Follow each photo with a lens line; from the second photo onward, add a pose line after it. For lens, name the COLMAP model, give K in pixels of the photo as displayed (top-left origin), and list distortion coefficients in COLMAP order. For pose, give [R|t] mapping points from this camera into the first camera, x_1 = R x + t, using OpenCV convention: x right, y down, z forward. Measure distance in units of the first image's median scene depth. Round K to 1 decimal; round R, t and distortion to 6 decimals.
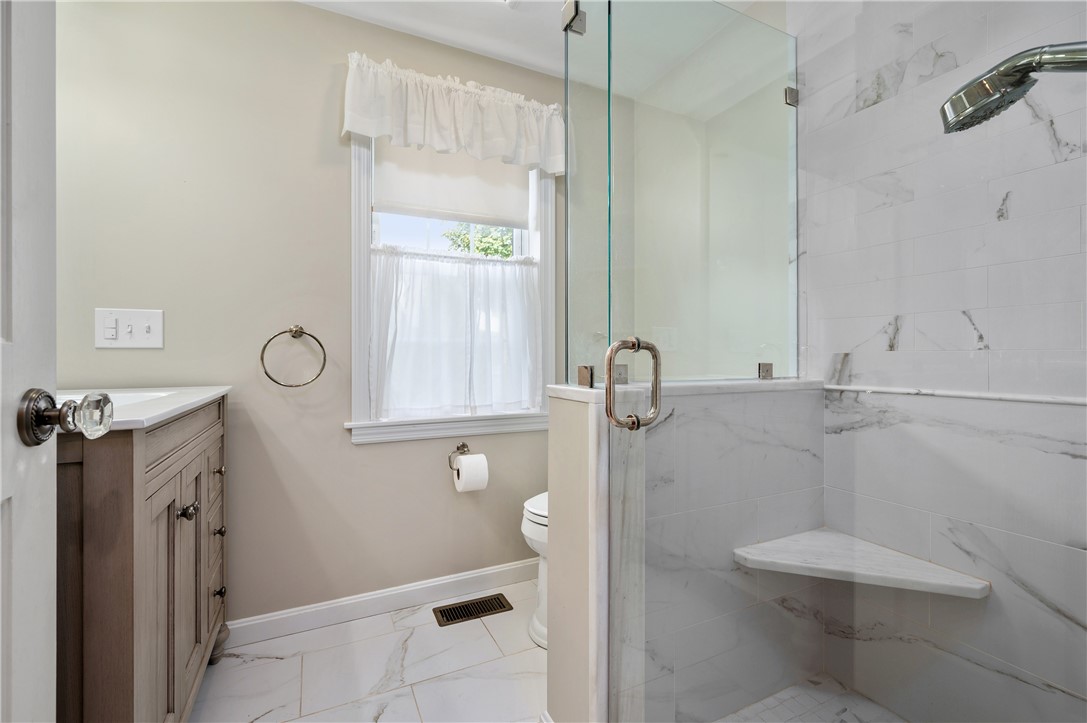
lens RADIAL K [[471.1, 0, 542.5], [0, 471.1, 356.4], [0, 0, 1]] dist [0.002120, -0.000116]
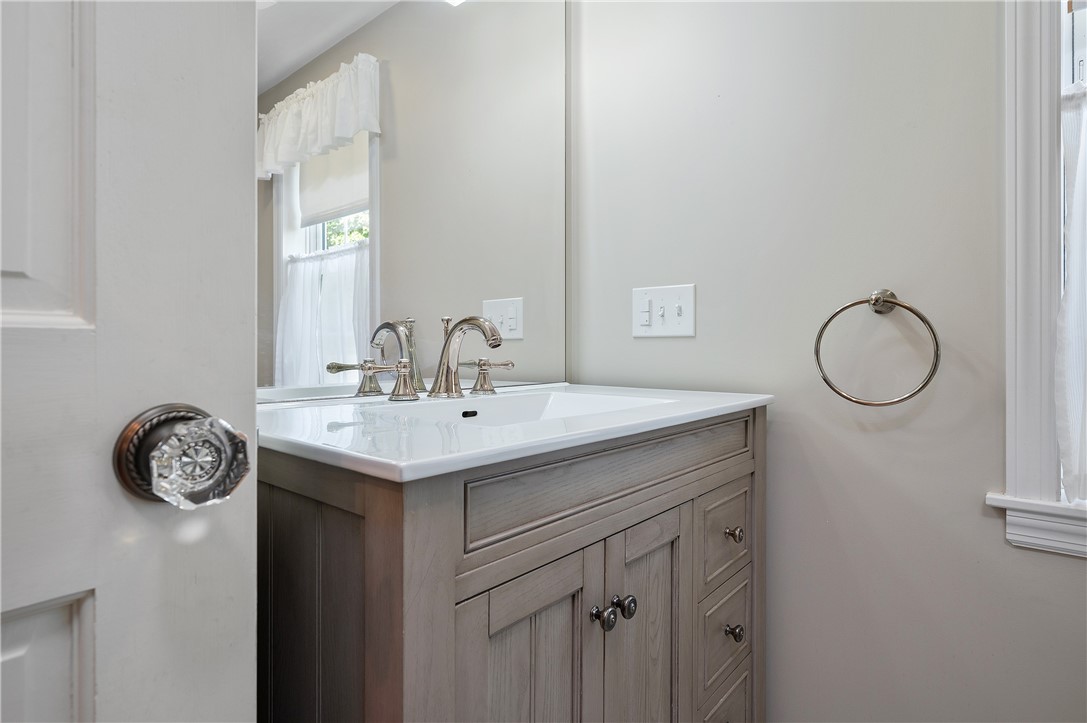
lens RADIAL K [[560.2, 0, 534.9], [0, 560.2, 347.3], [0, 0, 1]] dist [-0.000588, -0.000893]
pose [[0.394564, 0.002733, -0.918865, -0.102854], [-0.007796, 0.999970, -0.000373, 0.002310], [0.918836, 0.007311, 0.394573, 0.426500]]
